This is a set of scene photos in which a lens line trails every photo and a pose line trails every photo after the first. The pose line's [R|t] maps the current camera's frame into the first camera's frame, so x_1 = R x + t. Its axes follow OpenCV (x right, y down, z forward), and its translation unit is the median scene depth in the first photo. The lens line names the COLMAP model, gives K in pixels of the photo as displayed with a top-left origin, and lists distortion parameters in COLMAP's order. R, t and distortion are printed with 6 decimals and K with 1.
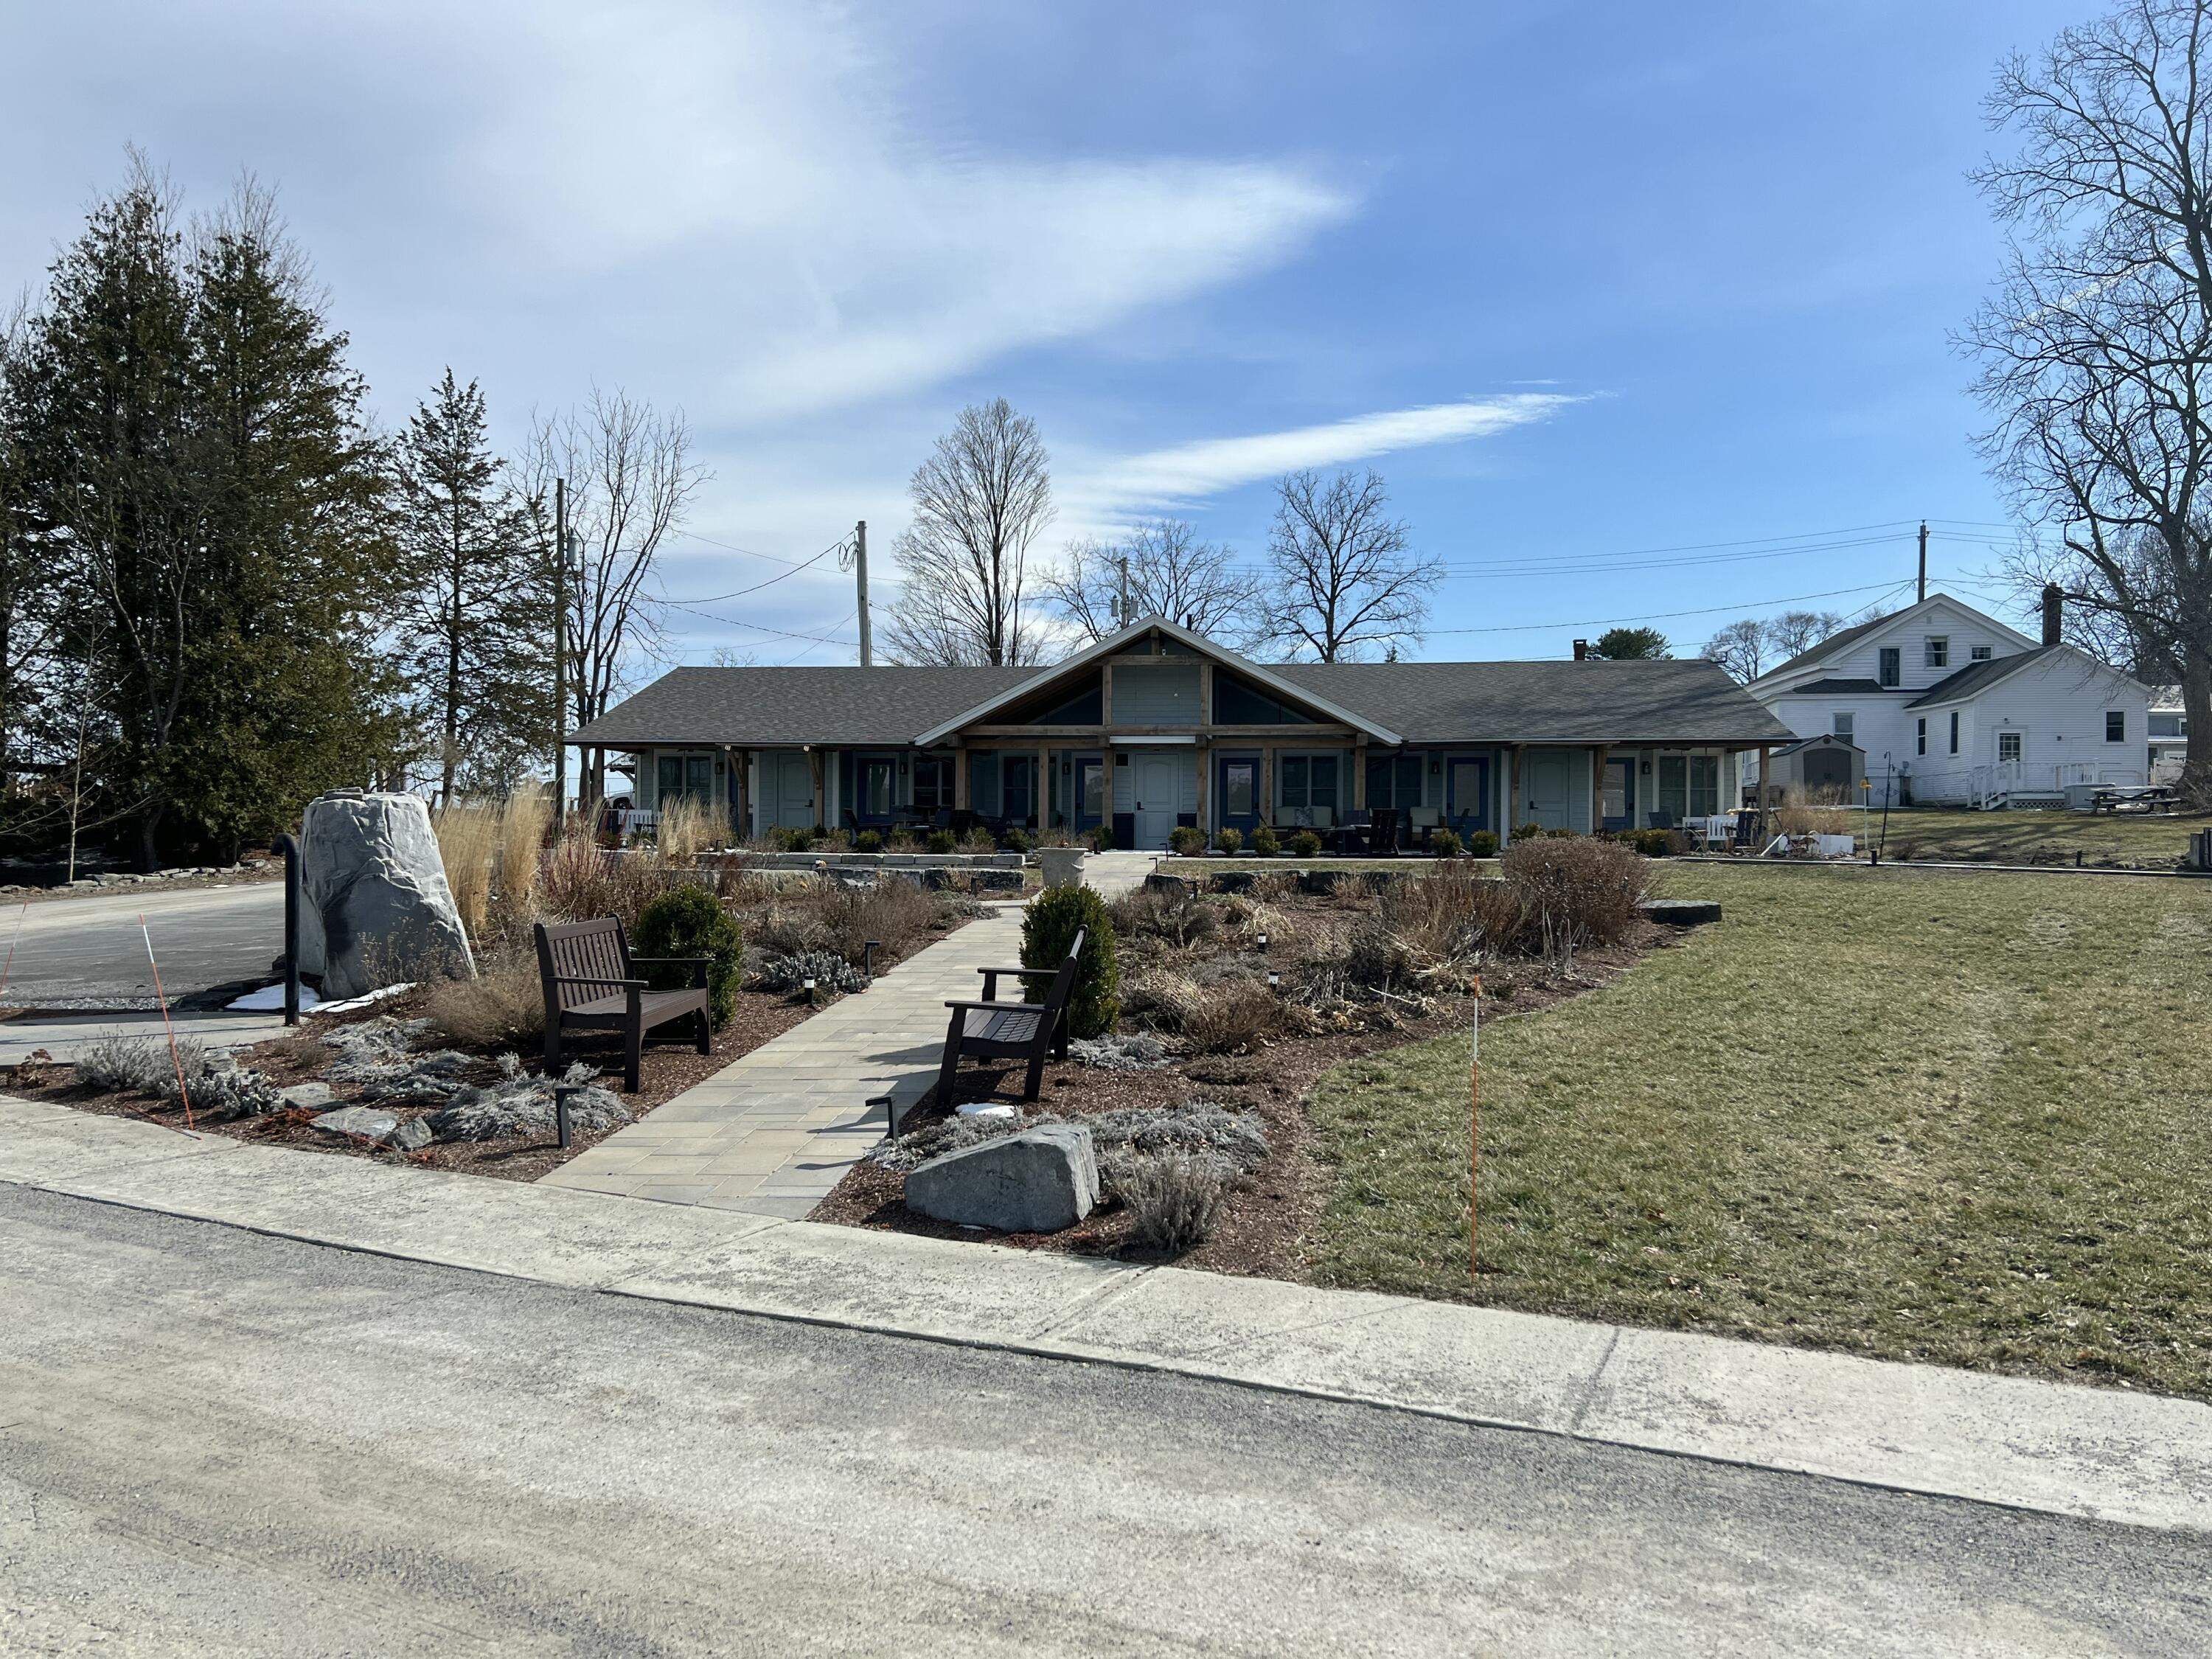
lens RADIAL K [[1686.2, 0, 1106.0], [0, 1686.2, 829.5], [0, 0, 1]] dist [0.028230, -0.008174]
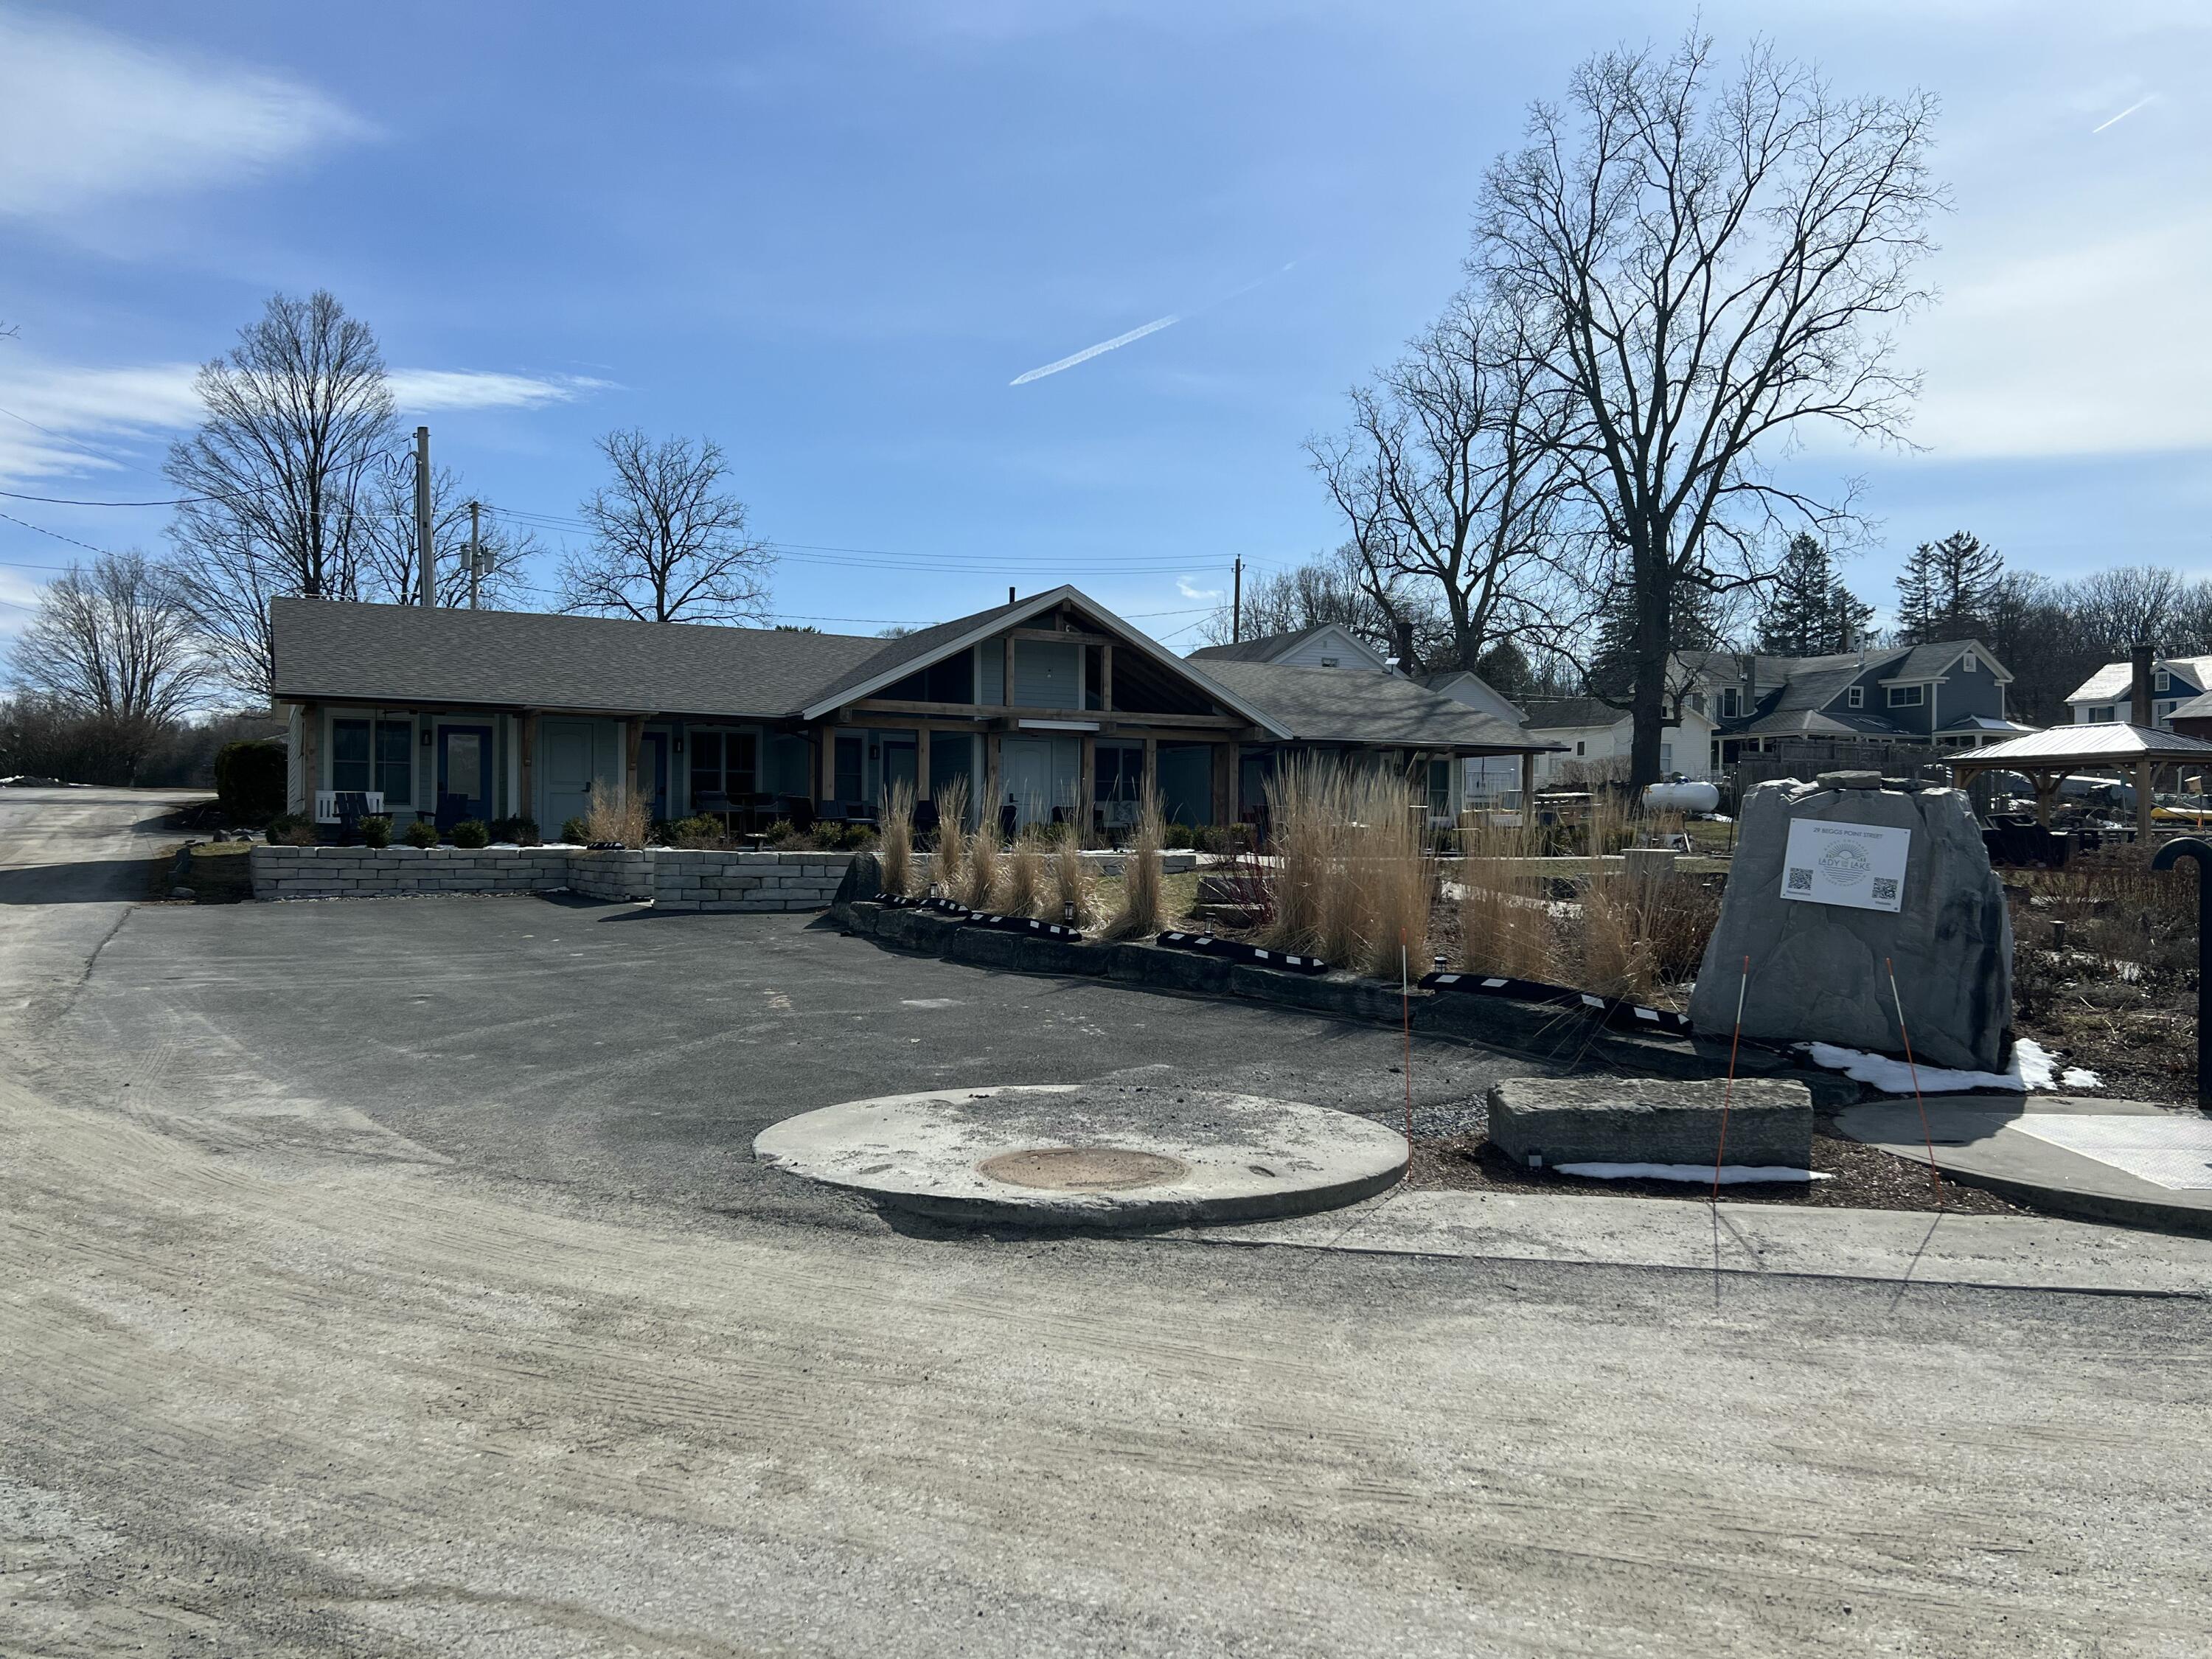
lens RADIAL K [[1686.2, 0, 1106.0], [0, 1686.2, 829.5], [0, 0, 1]] dist [0.028230, -0.008174]
pose [[0.838446, 0.007144, 0.544938, -0.298180], [-0.009763, 0.999951, 0.001913, 0.000215], [-0.544898, -0.006924, 0.838474, 0.159119]]
